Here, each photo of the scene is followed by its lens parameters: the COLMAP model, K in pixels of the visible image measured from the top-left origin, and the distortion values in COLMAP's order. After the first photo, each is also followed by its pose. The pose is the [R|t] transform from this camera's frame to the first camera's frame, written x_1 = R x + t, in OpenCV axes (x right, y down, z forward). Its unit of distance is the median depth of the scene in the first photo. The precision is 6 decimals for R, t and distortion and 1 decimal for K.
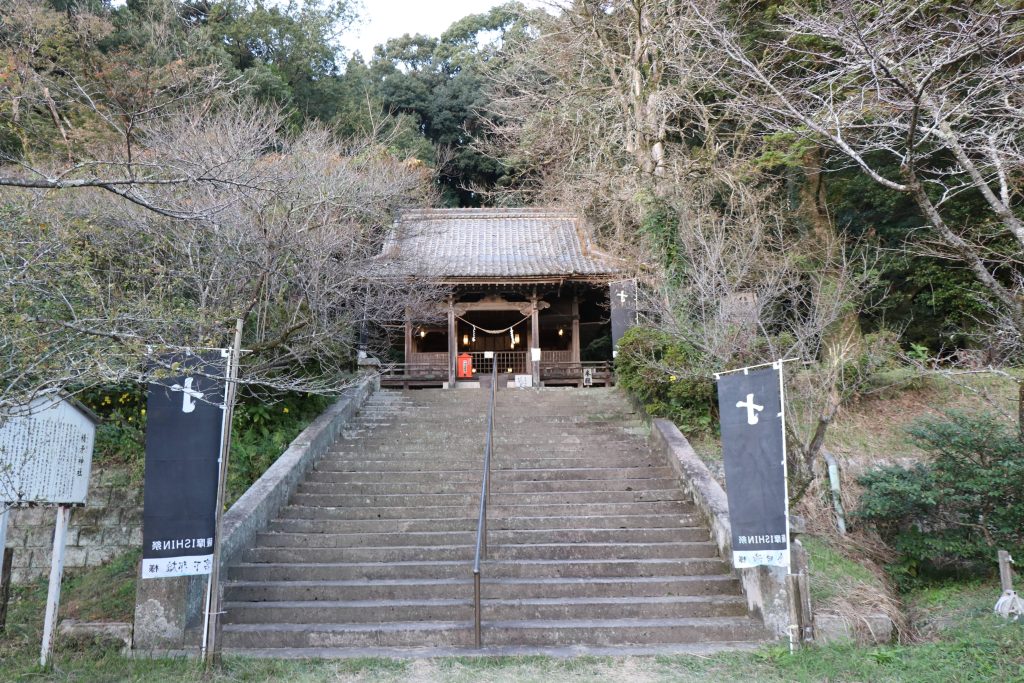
lens RADIAL K [[814.8, 0, 512.0], [0, 814.8, 341.5], [0, 0, 1]] dist [-0.000996, 0.003722]
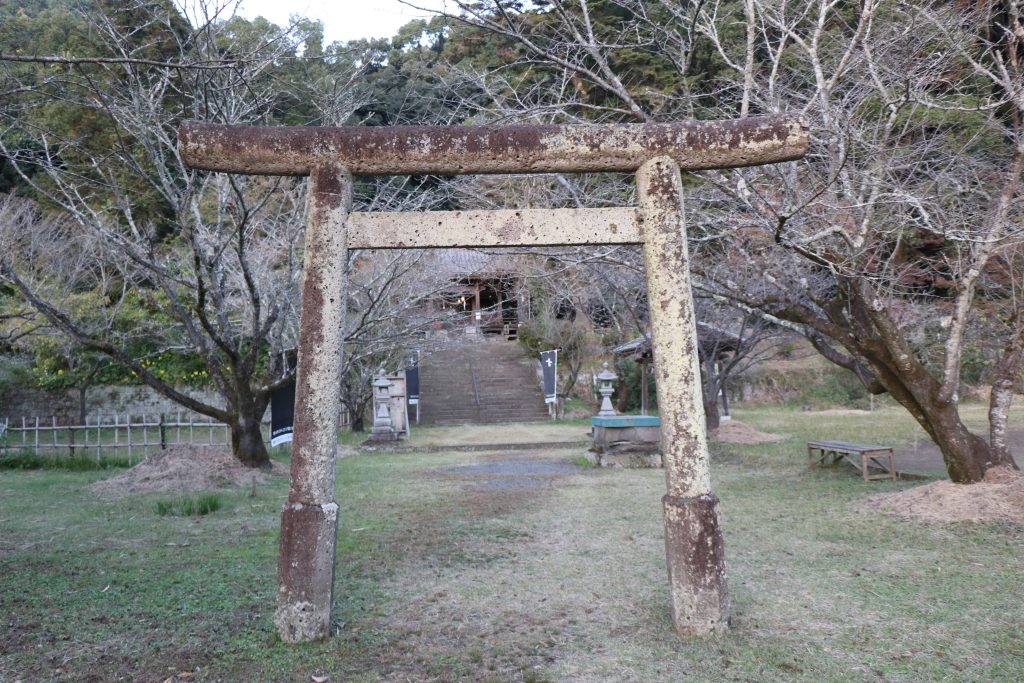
lens RADIAL K [[814.8, 0, 512.0], [0, 814.8, 341.5], [0, 0, 1]] dist [-0.000996, 0.003722]
pose [[0.994990, -0.008084, 0.099645, -0.082444], [-0.003119, 0.993731, 0.111756, -0.139839], [-0.099924, -0.111507, 0.988727, -0.870522]]
